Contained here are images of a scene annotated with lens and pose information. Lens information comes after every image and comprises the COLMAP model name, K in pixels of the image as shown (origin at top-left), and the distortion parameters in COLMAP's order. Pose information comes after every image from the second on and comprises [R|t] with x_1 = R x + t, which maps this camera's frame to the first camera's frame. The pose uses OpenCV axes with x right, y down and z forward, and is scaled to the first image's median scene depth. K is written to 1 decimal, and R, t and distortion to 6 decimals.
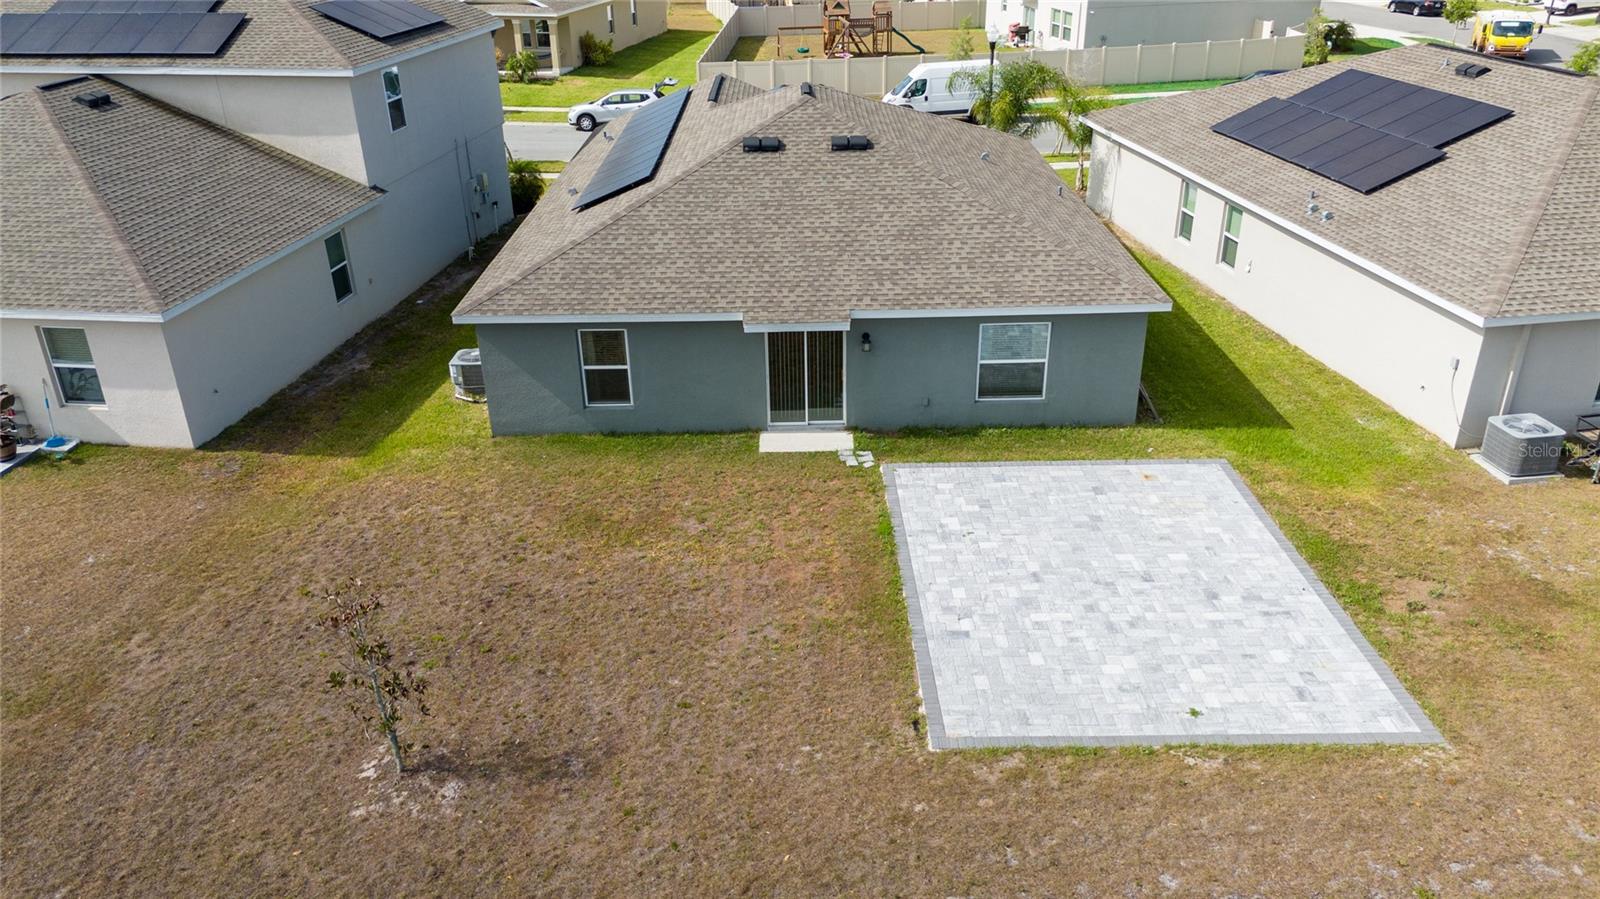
lens RADIAL K [[1209.7, 0, 807.9], [0, 1209.7, 454.4], [0, 0, 1]] dist [0.037727, -0.022646]
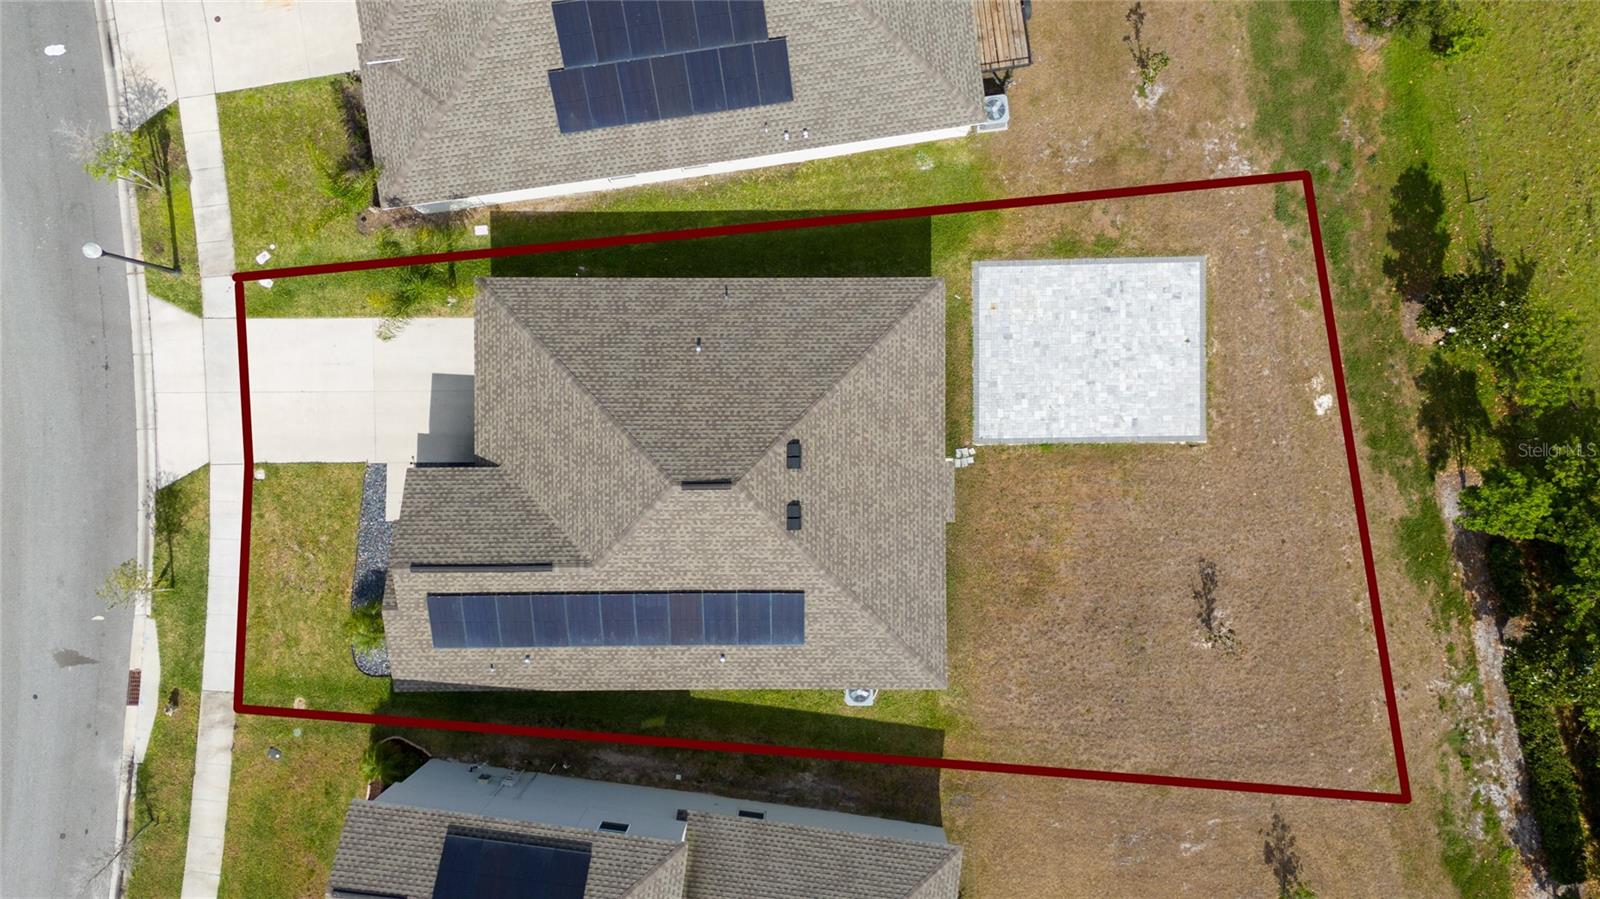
lens RADIAL K [[1209.7, 0, 781.7], [0, 1209.7, 417.1], [0, 0, 1]] dist [0.037727, -0.022646]
pose [[0.009754, -0.999260, 0.037195, 0.038246], [0.432067, 0.037757, 0.901051, -2.244400], [-0.901789, 0.007282, 0.432115, 0.571477]]
